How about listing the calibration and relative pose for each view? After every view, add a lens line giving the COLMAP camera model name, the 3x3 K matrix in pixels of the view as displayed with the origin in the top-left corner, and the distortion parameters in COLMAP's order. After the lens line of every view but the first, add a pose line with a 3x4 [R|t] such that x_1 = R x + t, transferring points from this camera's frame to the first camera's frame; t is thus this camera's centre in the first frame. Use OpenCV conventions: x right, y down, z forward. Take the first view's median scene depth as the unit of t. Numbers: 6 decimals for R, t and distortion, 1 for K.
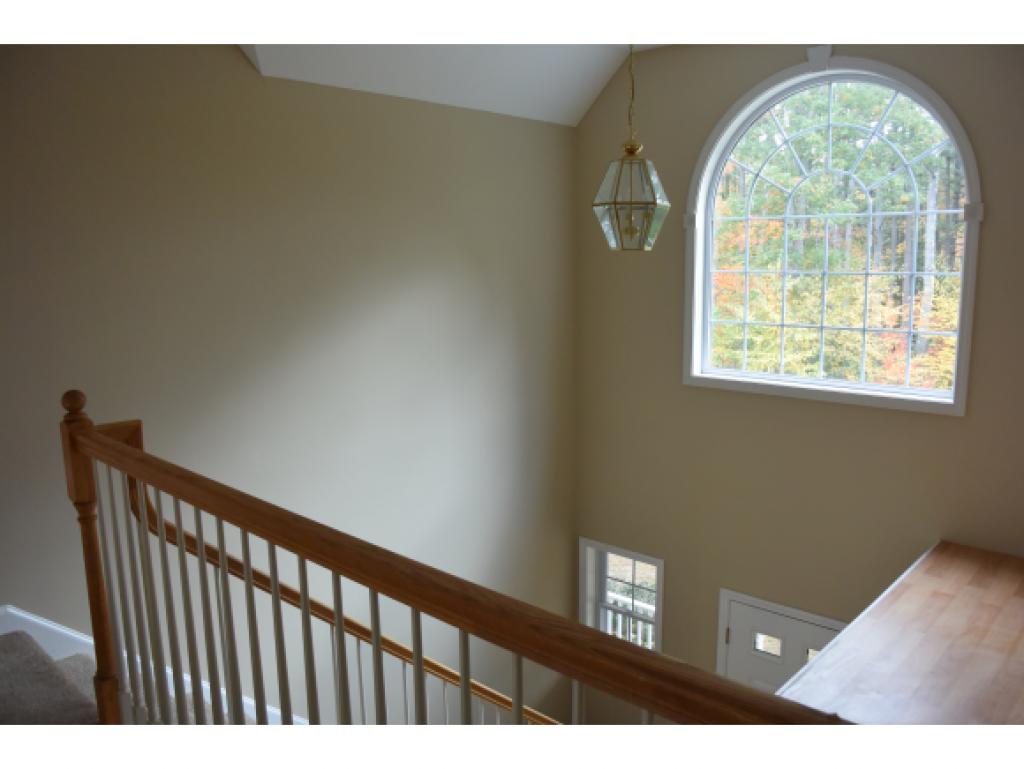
lens RADIAL K [[804.0, 0, 510.5], [0, 804.0, 397.0], [0, 0, 1]] dist [-0.132399, 0.090393]
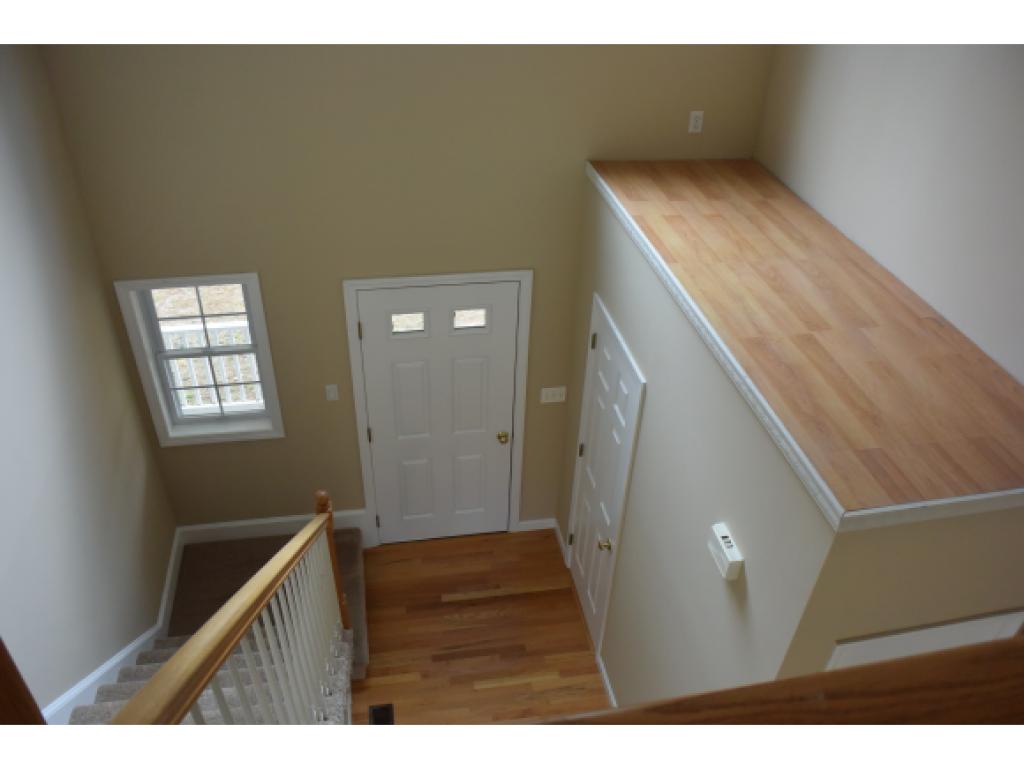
lens RADIAL K [[804.0, 0, 510.5], [0, 804.0, 397.0], [0, 0, 1]] dist [-0.132399, 0.090393]
pose [[0.578154, -0.452441, 0.678996, -0.251781], [0.091216, 0.862801, 0.497247, -0.051585], [-0.810813, -0.225550, 0.540102, 0.383611]]
